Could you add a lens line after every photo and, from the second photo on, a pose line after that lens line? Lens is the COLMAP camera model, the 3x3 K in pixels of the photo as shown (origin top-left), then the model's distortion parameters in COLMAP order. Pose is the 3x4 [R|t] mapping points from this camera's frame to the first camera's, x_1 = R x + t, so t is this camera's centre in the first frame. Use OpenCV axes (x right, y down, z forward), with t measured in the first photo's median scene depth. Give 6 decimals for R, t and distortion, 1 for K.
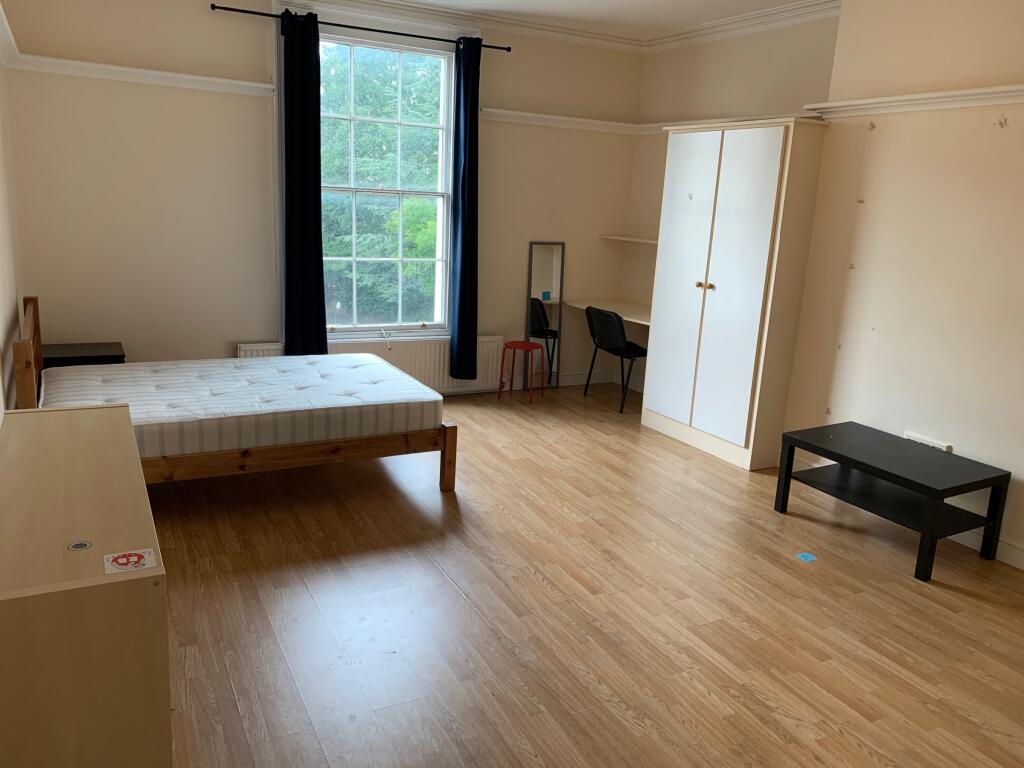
lens RADIAL K [[777.1, 0, 512.0], [0, 777.1, 384.0], [0, 0, 1]] dist [0.107226, -0.185616]
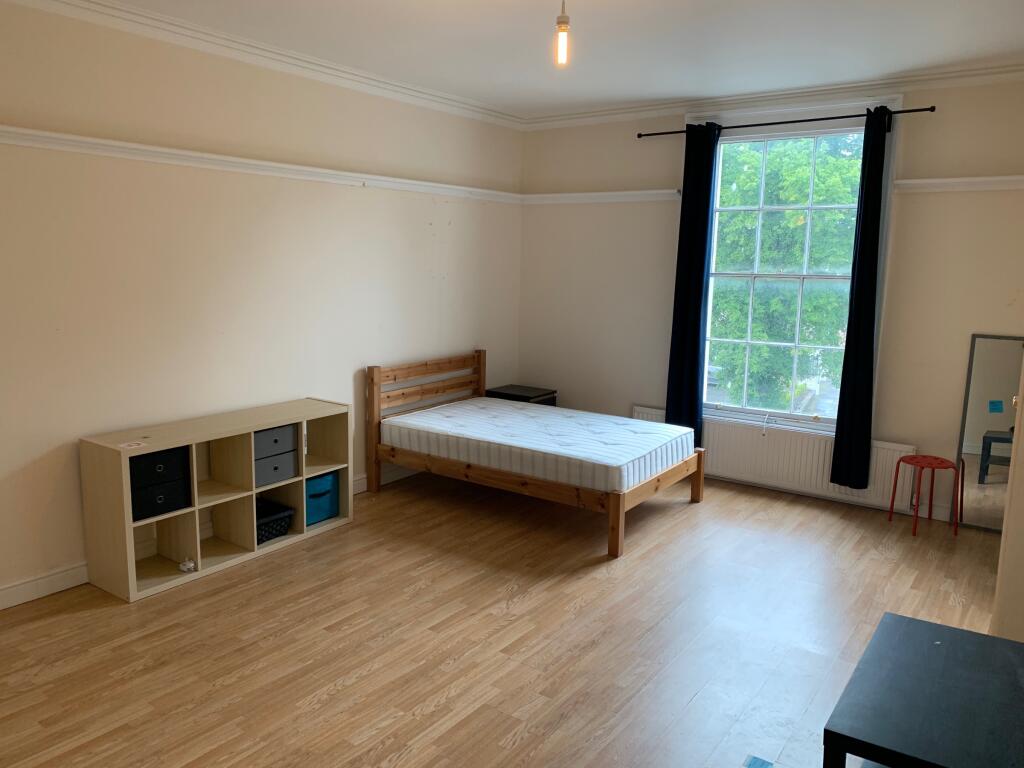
lens RADIAL K [[777.1, 0, 512.0], [0, 777.1, 384.0], [0, 0, 1]] dist [0.107226, -0.185616]
pose [[0.445813, 0.098677, -0.889671, 0.640046], [-0.204071, 0.978936, 0.006318, -0.055384], [0.871554, 0.178739, 0.456559, 0.305623]]
